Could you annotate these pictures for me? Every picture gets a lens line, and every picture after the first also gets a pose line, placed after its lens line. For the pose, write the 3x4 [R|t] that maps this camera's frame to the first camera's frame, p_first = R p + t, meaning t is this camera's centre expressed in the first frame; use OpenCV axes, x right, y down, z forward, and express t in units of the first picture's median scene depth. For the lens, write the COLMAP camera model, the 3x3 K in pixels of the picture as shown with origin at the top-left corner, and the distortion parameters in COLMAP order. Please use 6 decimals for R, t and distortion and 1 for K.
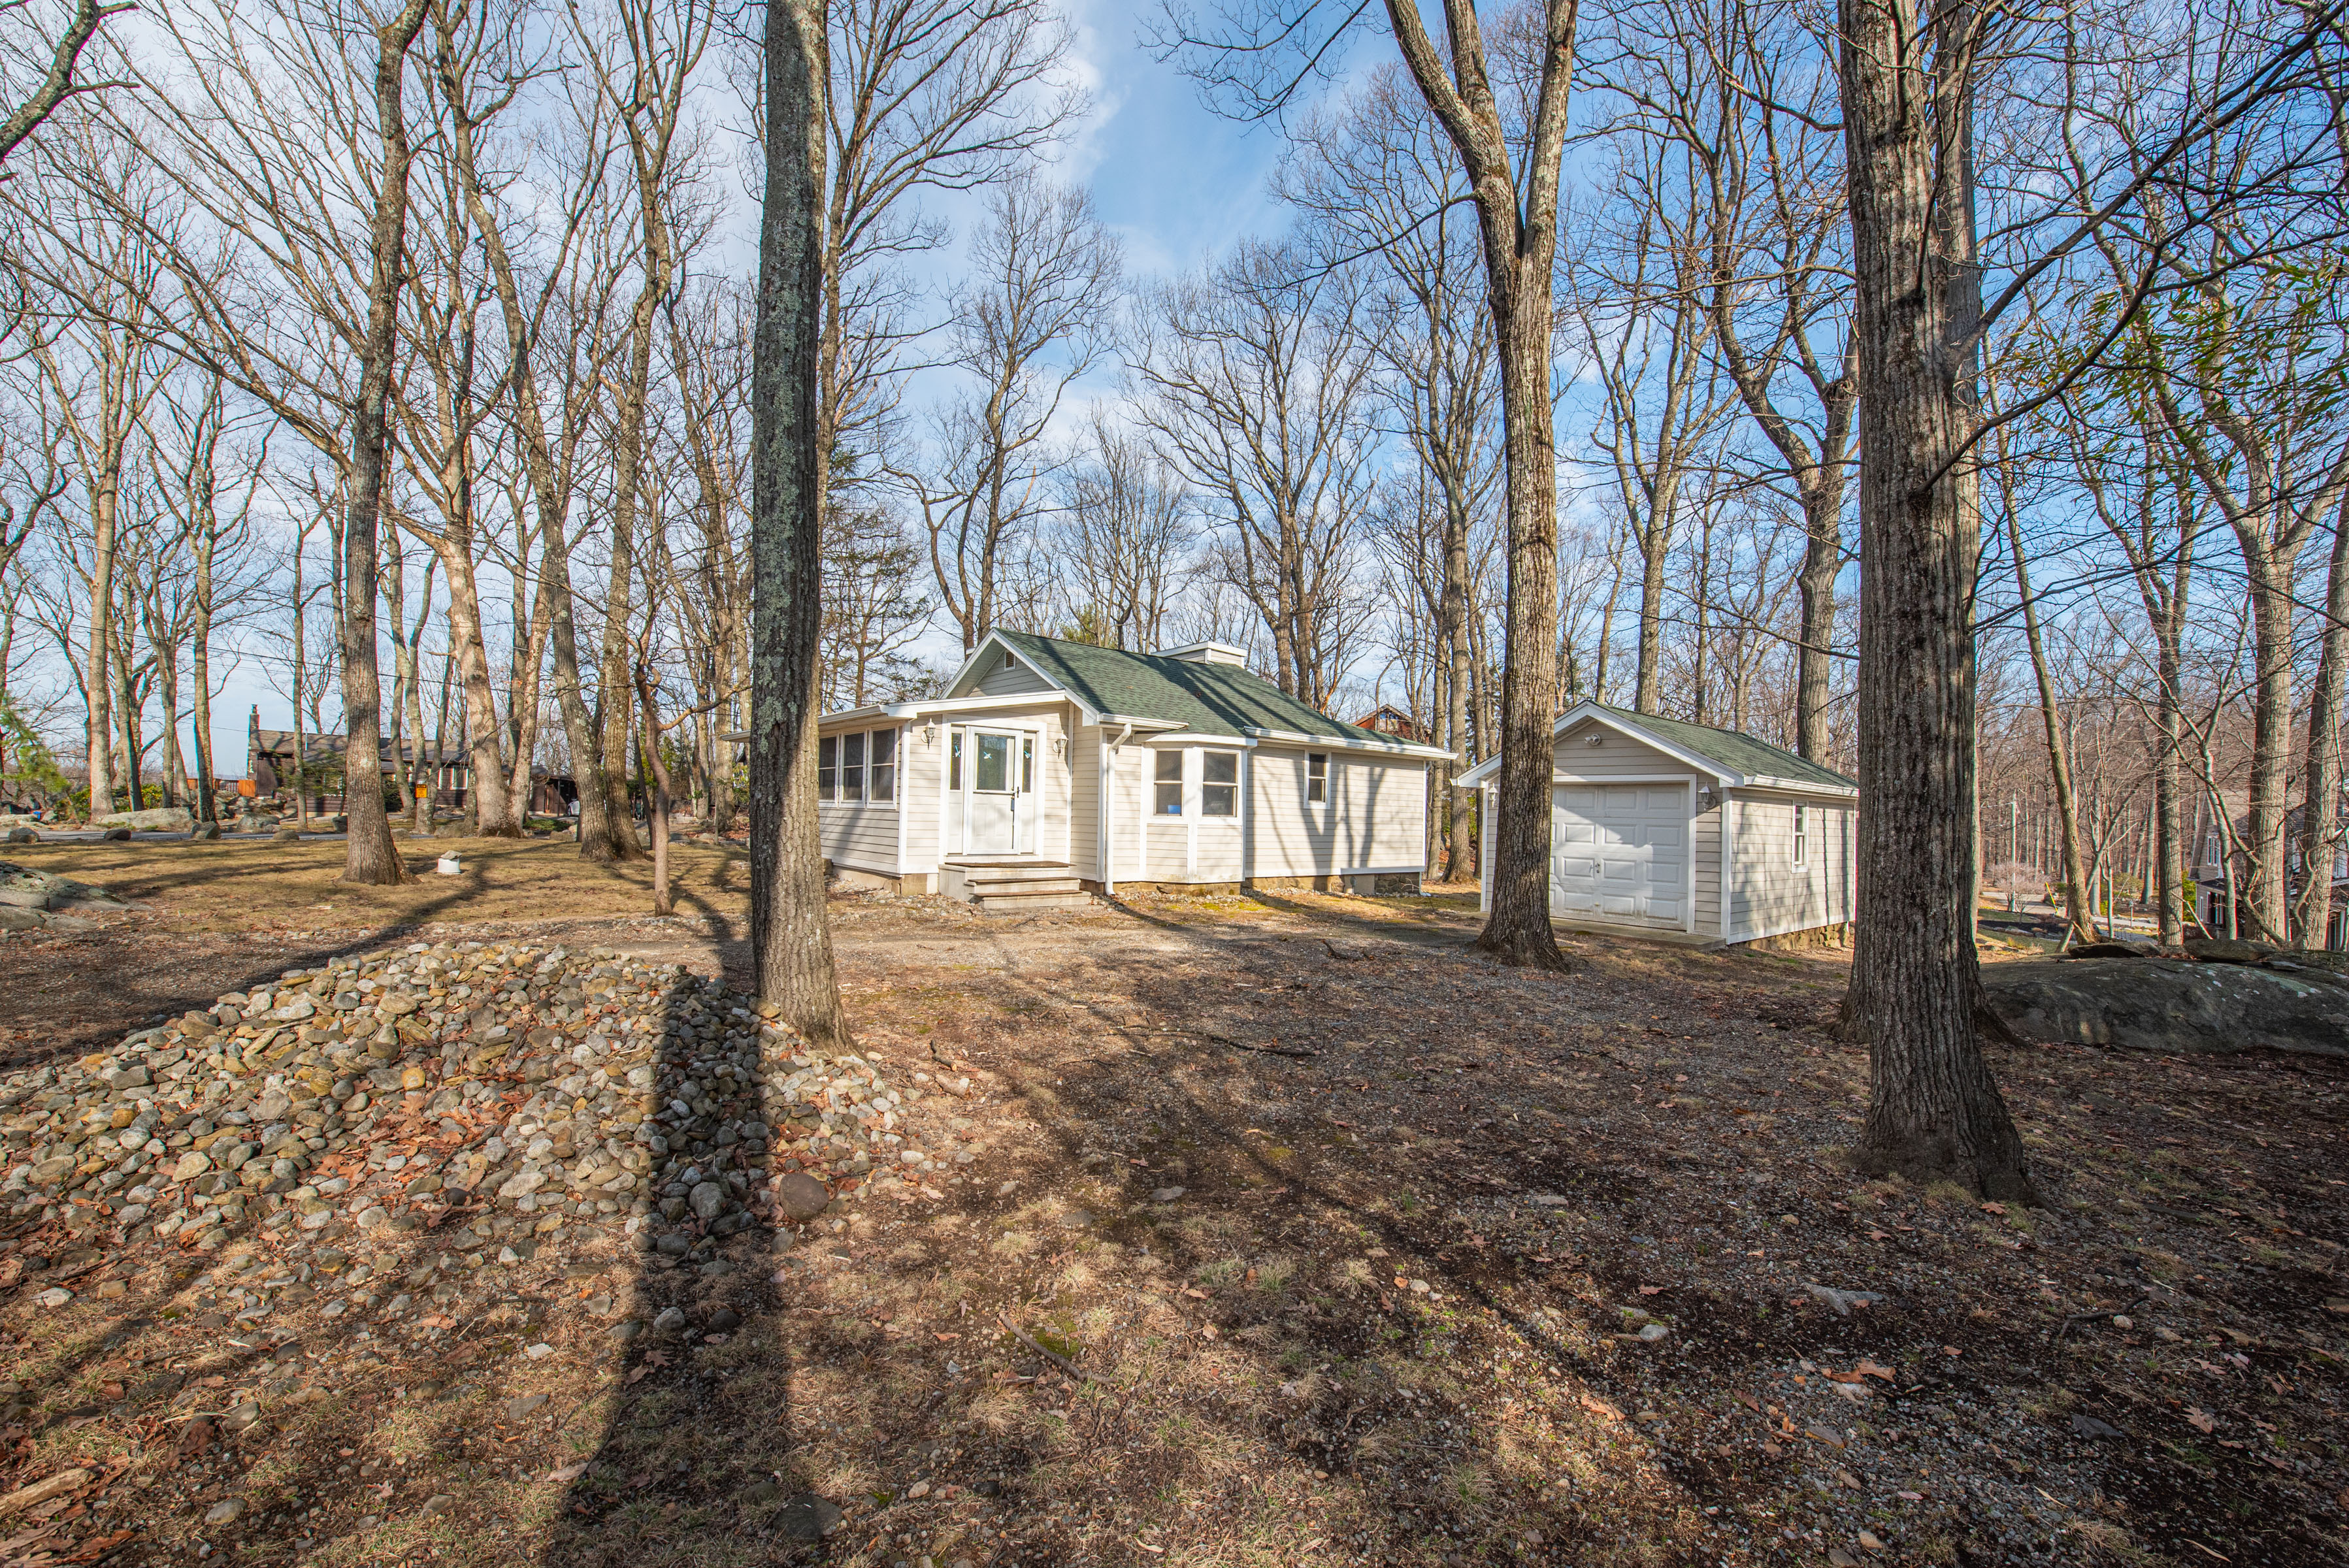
lens RADIAL K [[937.8, 0, 1163.9], [0, 937.8, 796.1], [0, 0, 1]] dist [-0.000165, -0.000241]
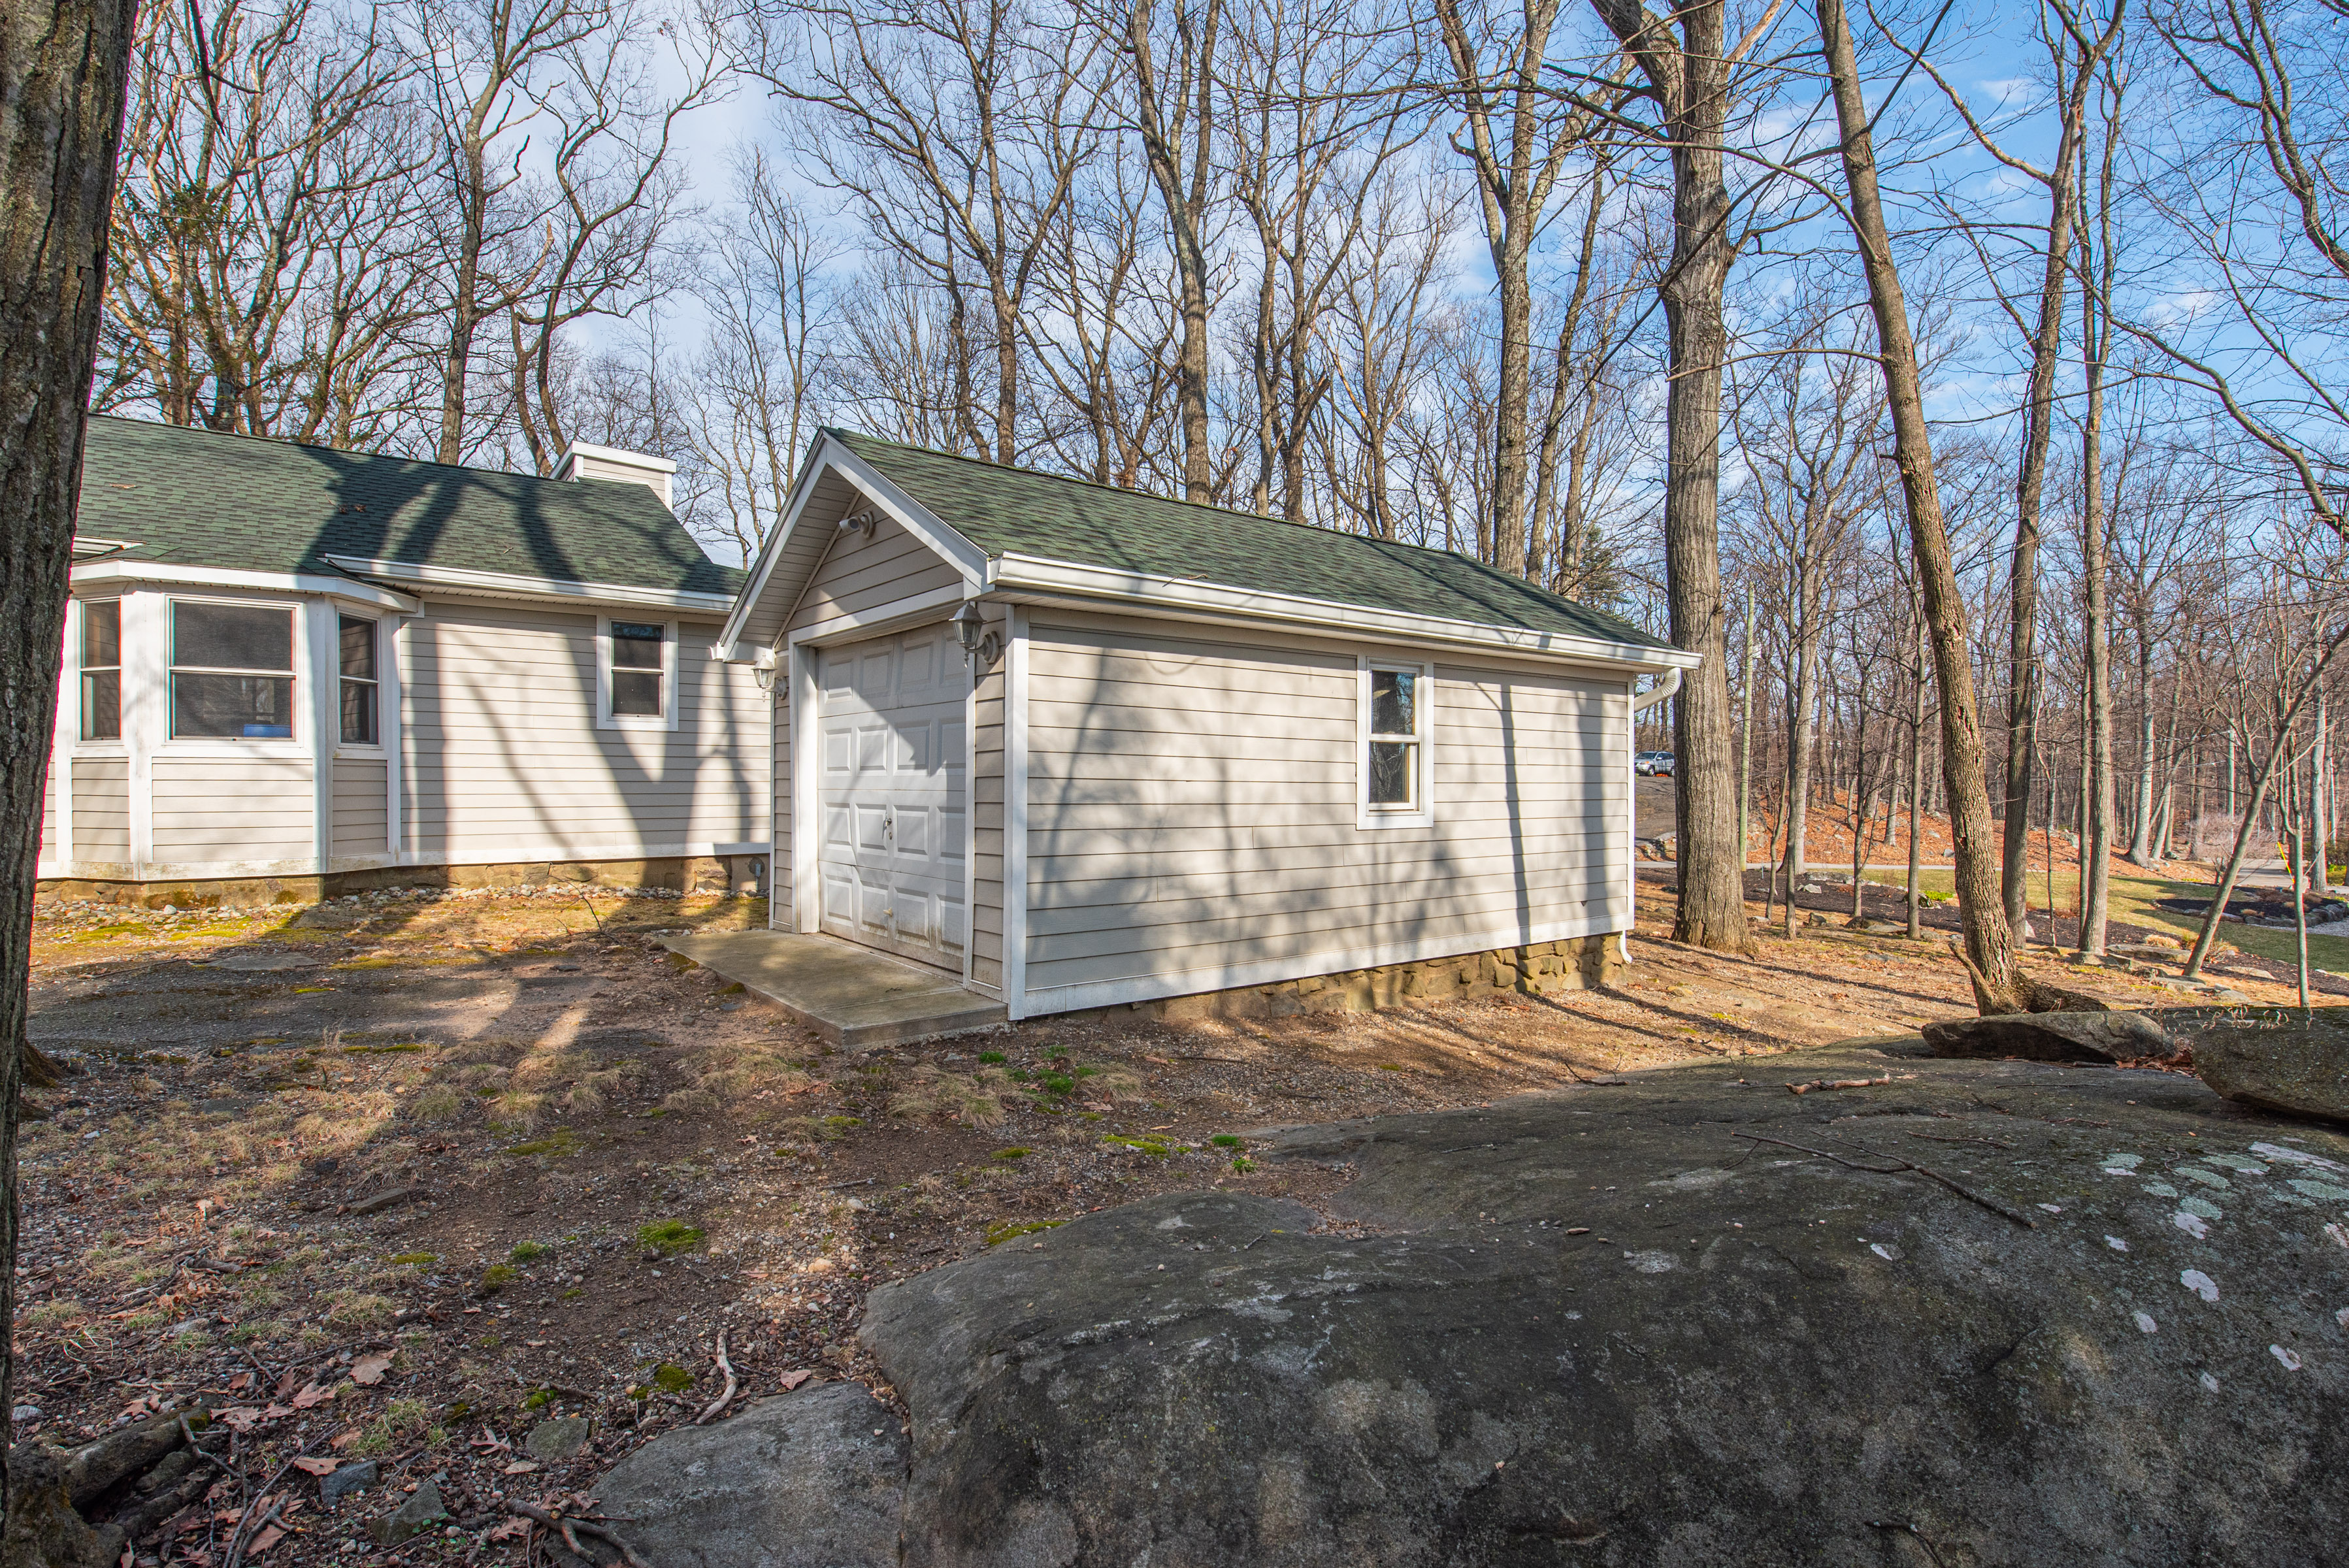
lens RADIAL K [[1111.5, 0, 1174.5], [0, 1111.5, 784.0], [0, 0, 1]] dist [0.000544, -0.000077]
pose [[0.998397, -0.024593, -0.050983, 0.509737], [0.025370, 0.999571, 0.014635, 0.043262], [0.050601, -0.015905, 0.998592, 0.414292]]
